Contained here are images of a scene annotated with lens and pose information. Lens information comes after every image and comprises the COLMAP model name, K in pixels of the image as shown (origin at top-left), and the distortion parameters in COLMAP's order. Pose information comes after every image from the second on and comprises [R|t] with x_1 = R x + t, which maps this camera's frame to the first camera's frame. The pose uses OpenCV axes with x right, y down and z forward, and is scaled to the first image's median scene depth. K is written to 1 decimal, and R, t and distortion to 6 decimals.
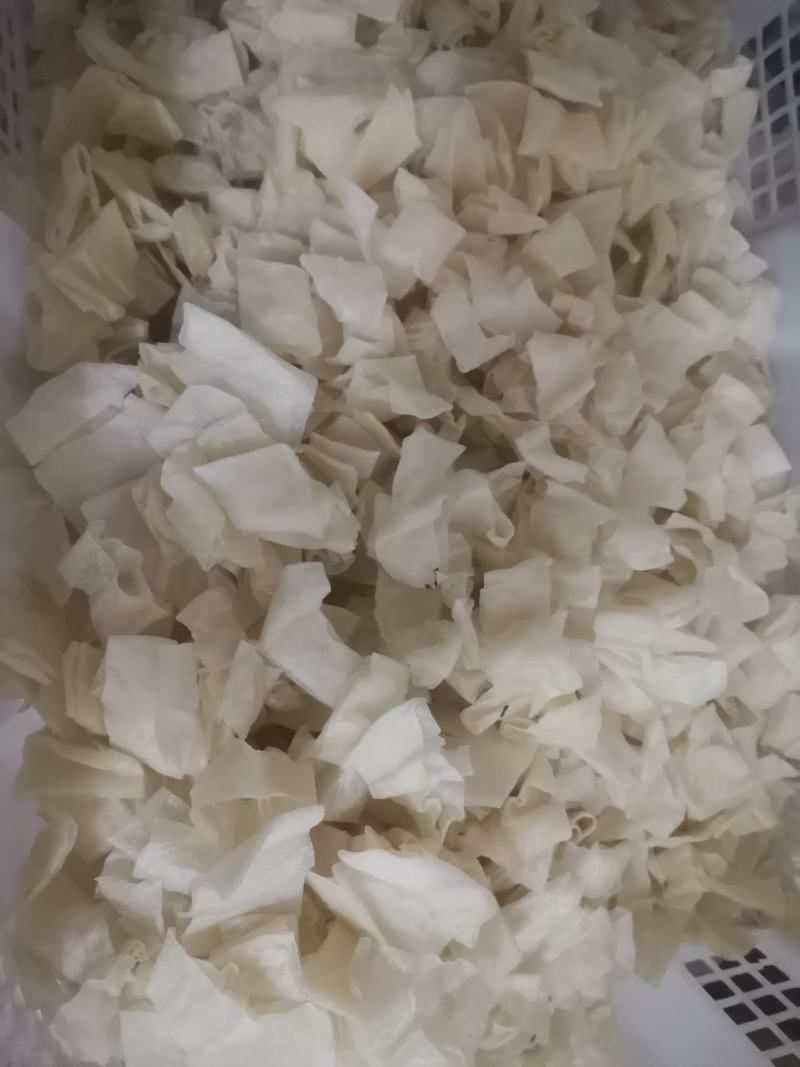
lens RADIAL K [[916.0, 0, 400.0], [0, 916.0, 533.5], [0, 0, 1]] dist [0.082978, -0.158580]
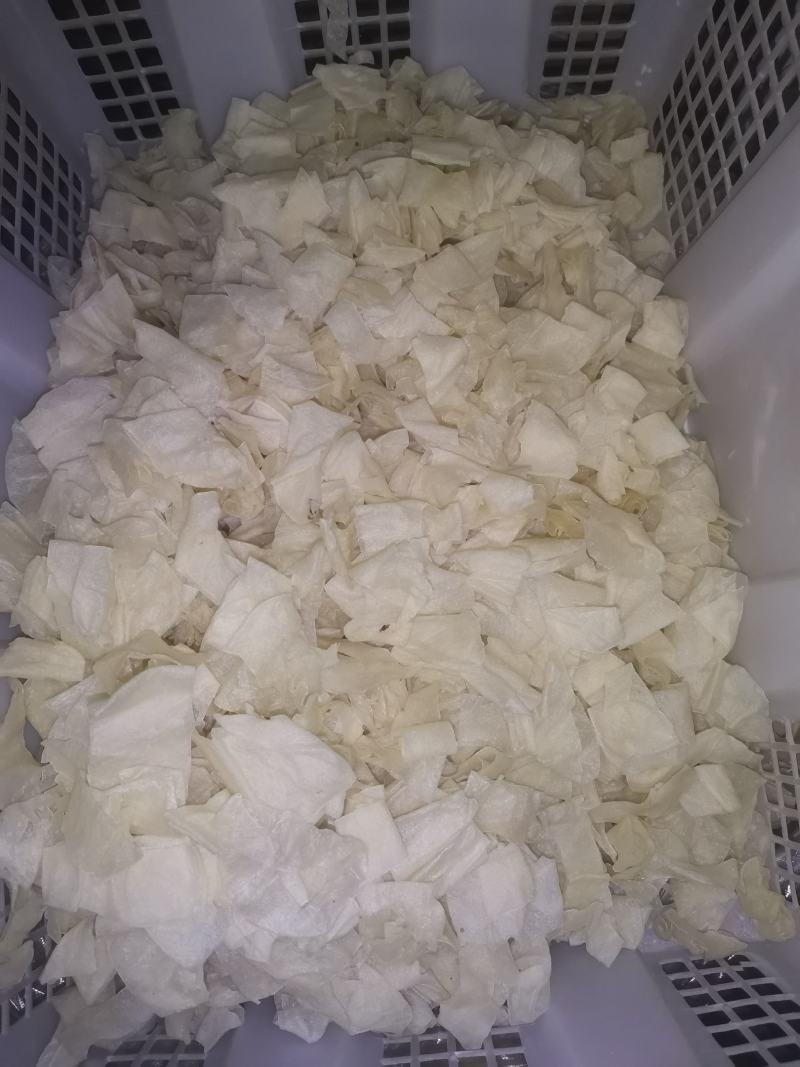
lens RADIAL K [[892.5, 0, 400.0], [0, 892.5, 533.5], [0, 0, 1]] dist [0.067494, 0.006980]
pose [[0.970471, -0.056380, -0.234535, 0.406759], [0.005940, 0.977591, -0.210427, 0.313535], [0.241144, 0.202821, 0.949059, -0.113205]]
